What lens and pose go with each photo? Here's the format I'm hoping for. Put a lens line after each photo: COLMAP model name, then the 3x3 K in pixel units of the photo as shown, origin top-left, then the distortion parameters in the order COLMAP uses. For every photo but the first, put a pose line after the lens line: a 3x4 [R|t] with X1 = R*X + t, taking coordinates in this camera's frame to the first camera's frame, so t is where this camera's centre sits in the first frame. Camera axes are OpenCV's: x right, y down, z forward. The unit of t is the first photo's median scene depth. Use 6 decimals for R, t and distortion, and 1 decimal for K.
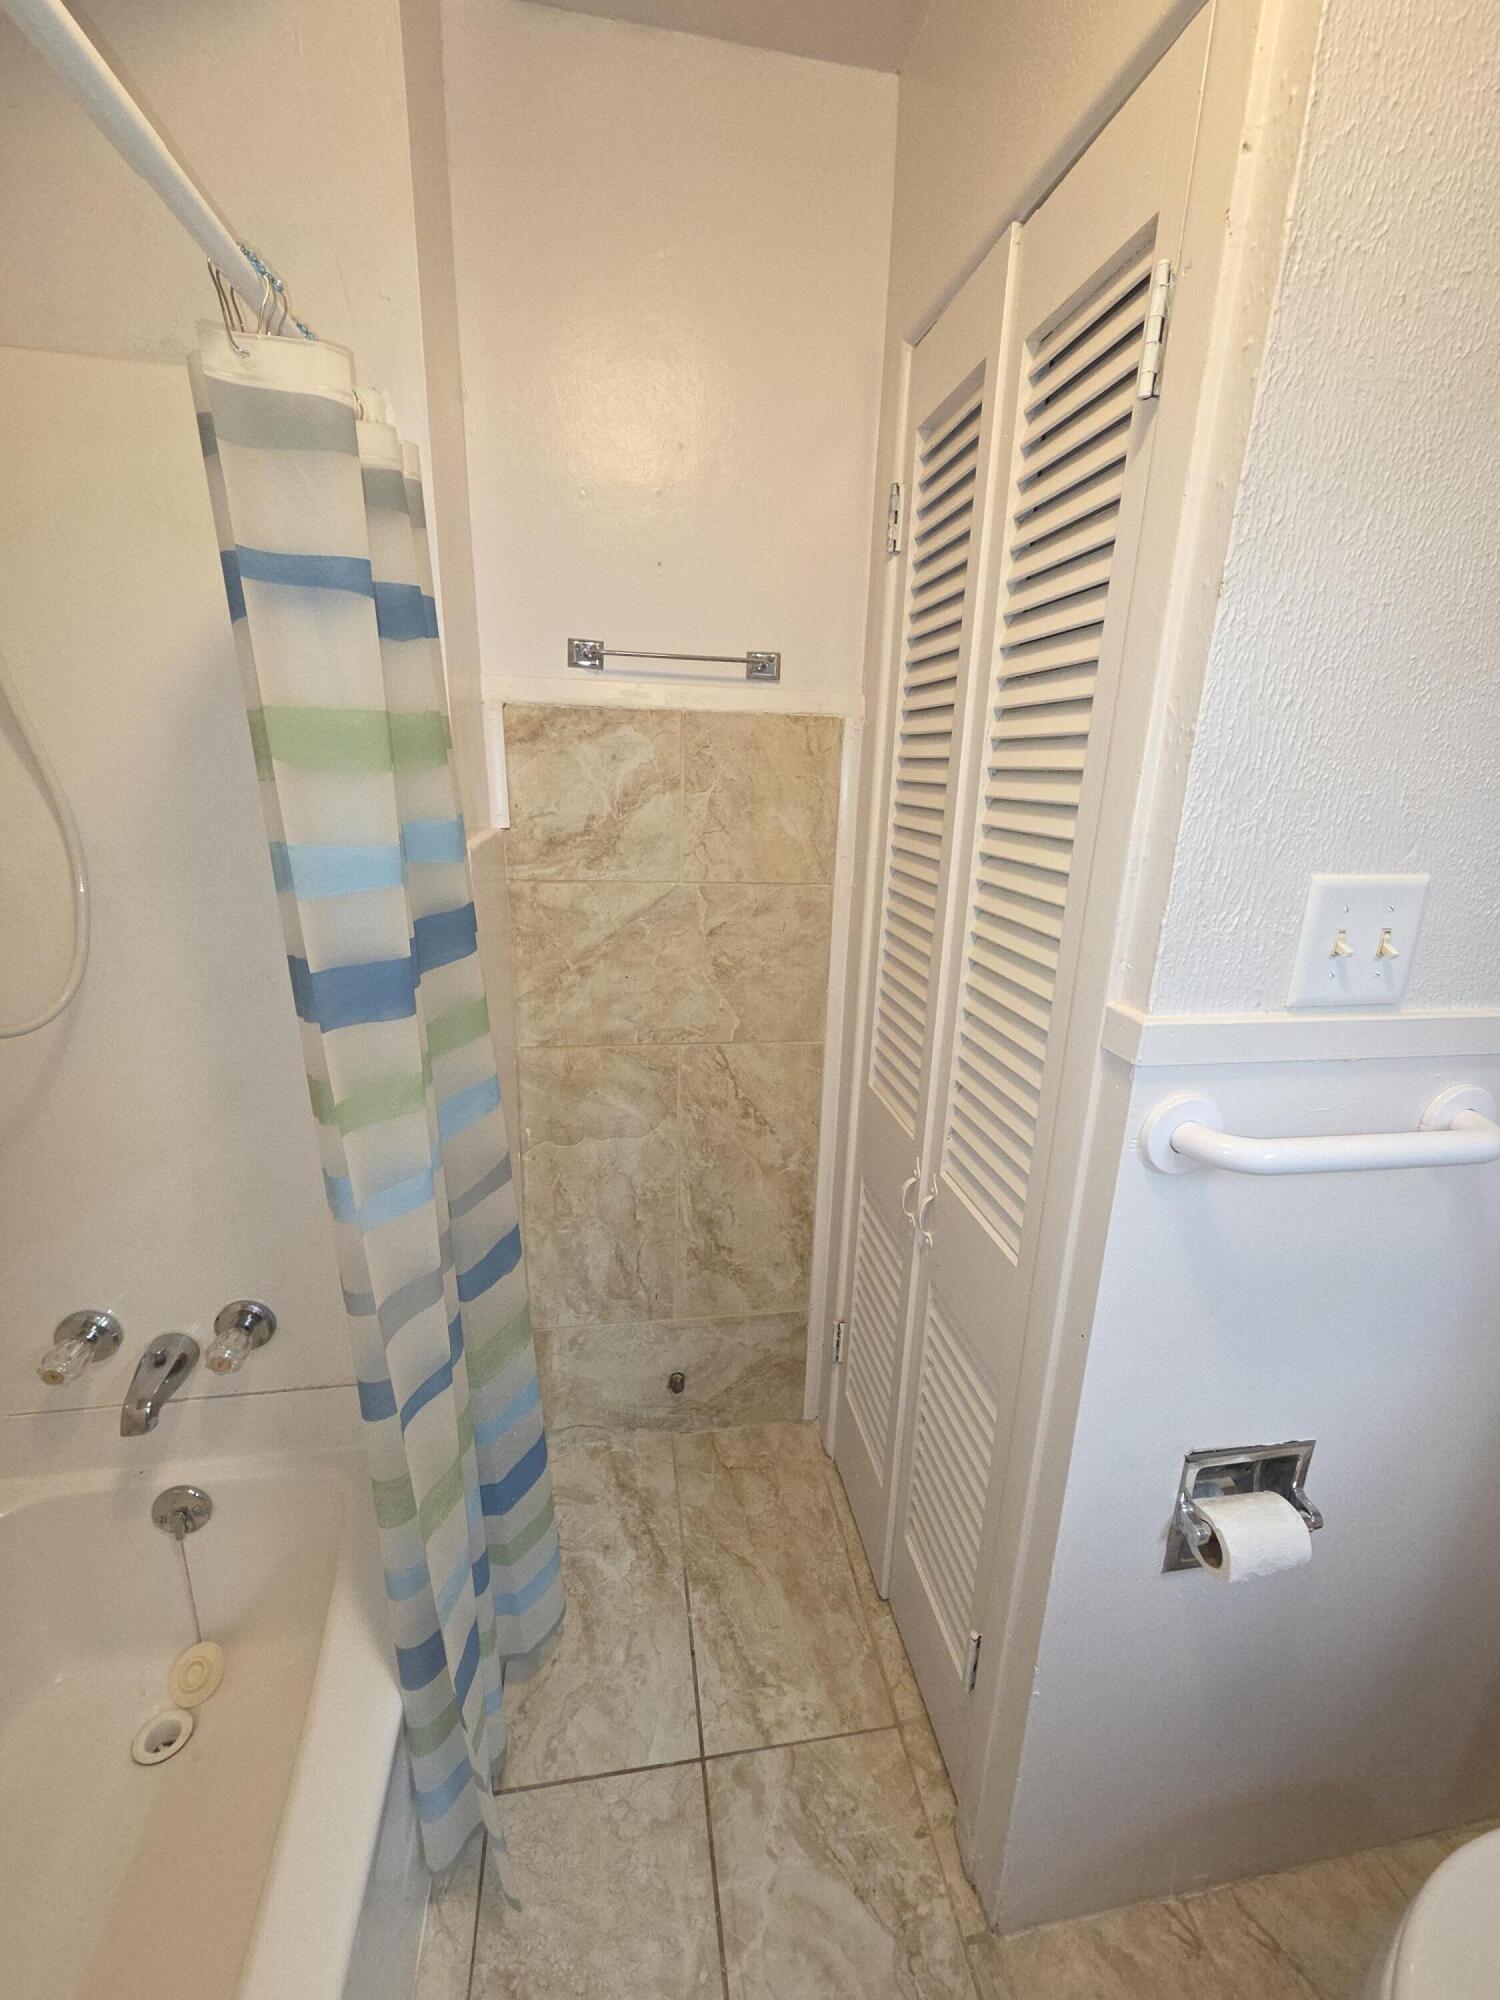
lens RADIAL K [[823.9, 0, 748.6], [0, 823.9, 1000.0], [0, 0, 1]] dist [0.006932, -0.001032]
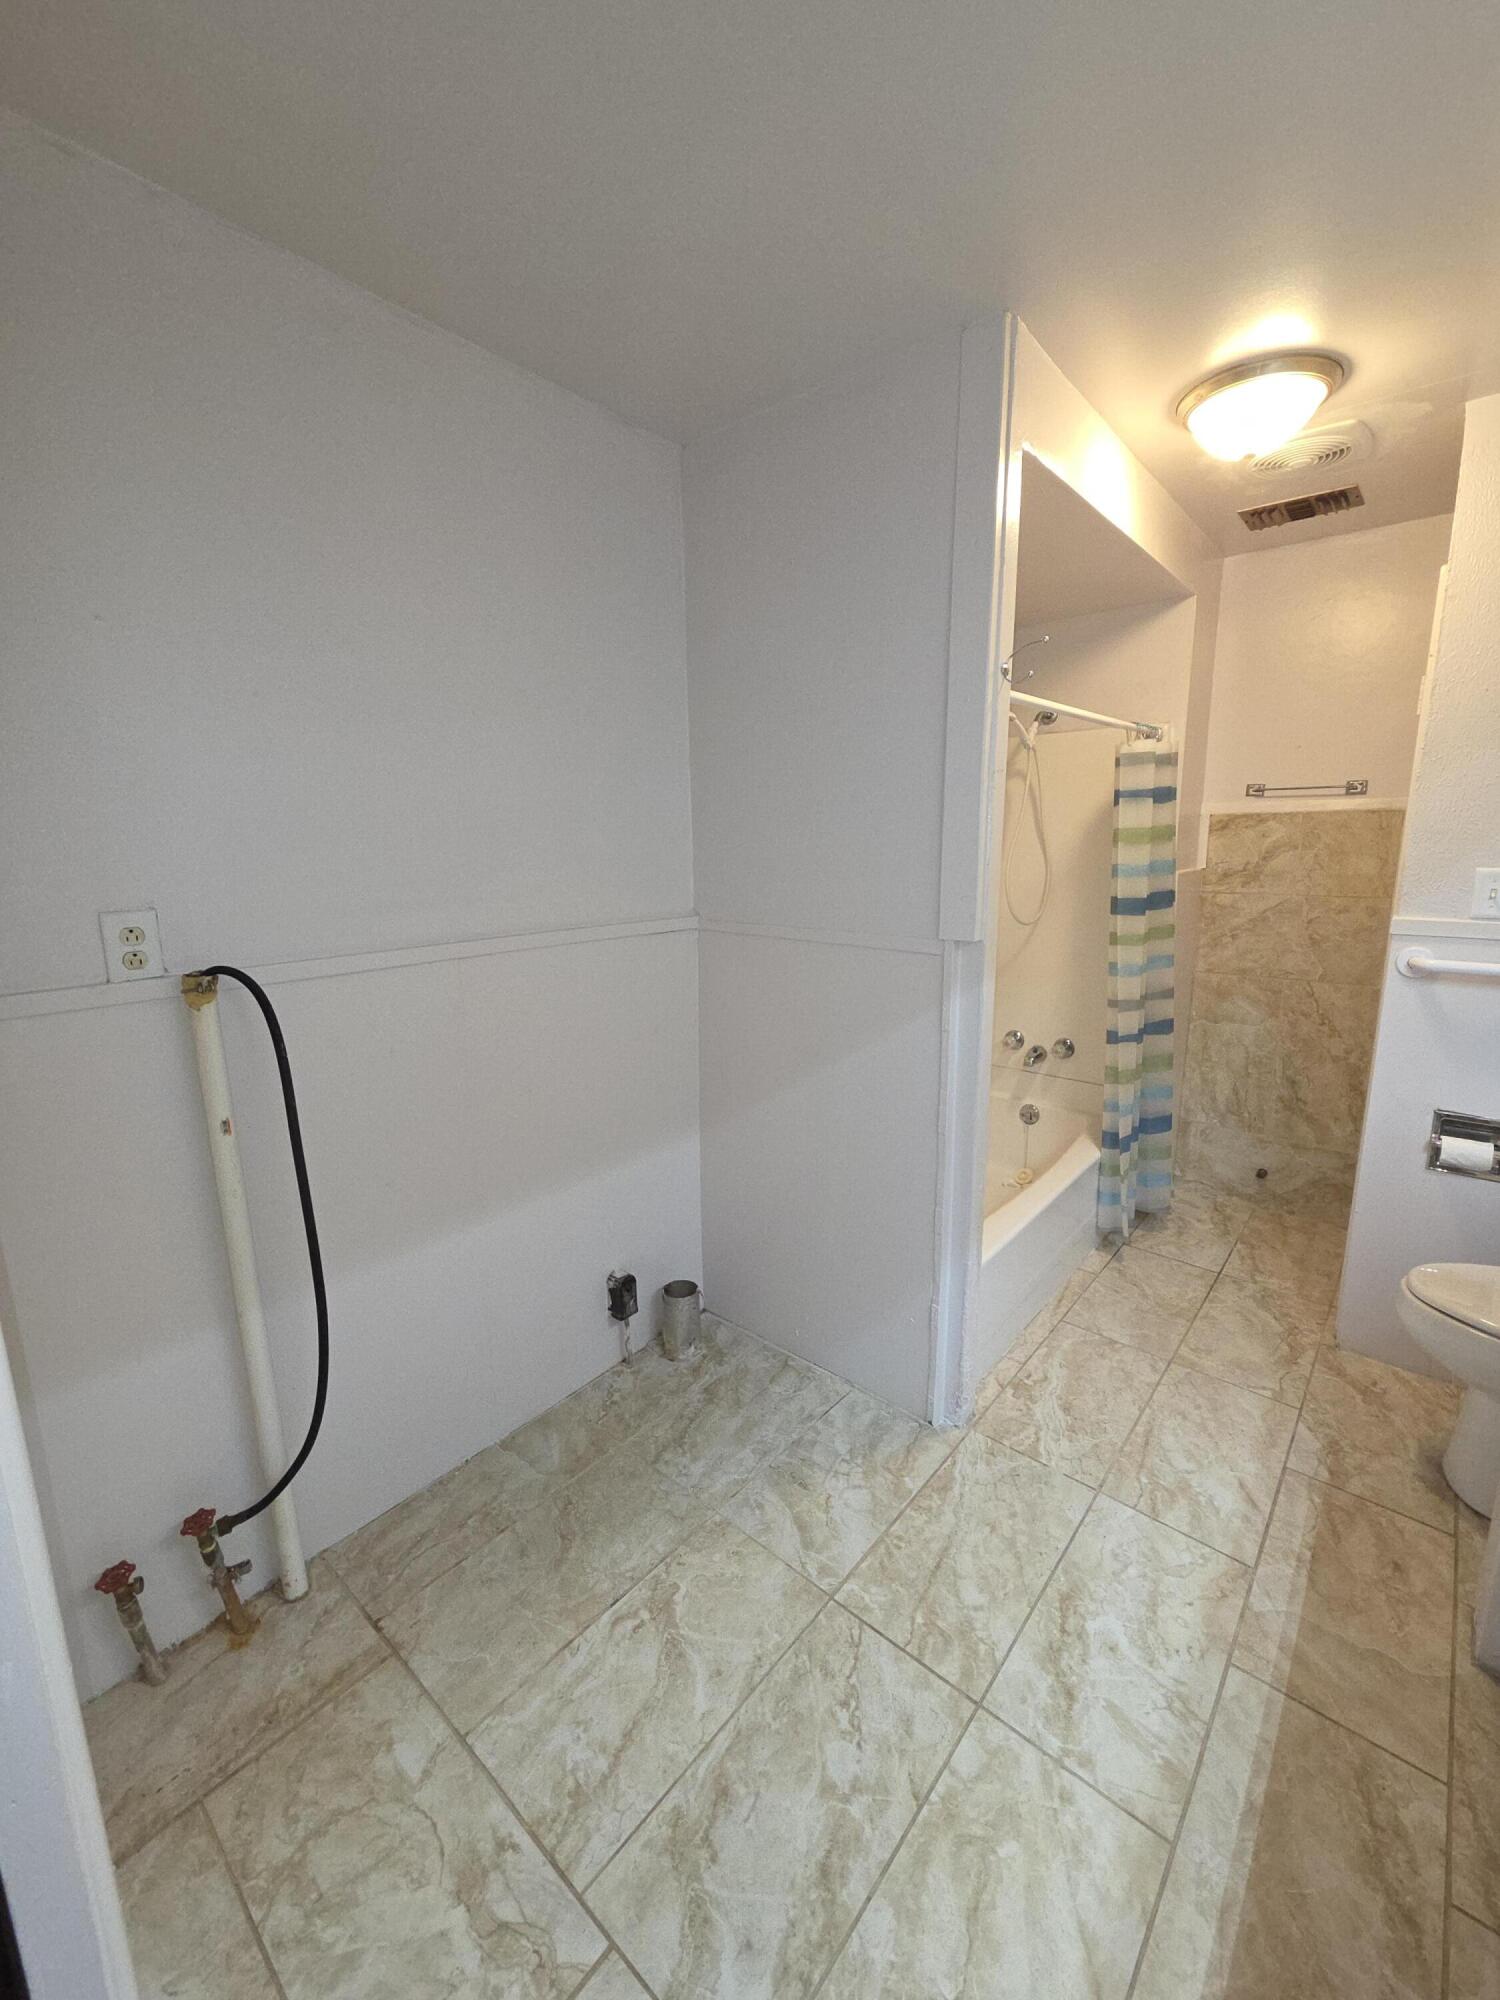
lens RADIAL K [[823.9, 0, 750.0], [0, 823.9, 999.3], [0, 0, 1]] dist [0.006932, -0.001032]
pose [[0.640284, 0.109078, -0.760354, 0.623055], [-0.182619, 0.983101, -0.012748, 0.372195], [0.746114, 0.147018, 0.649384, -1.251825]]
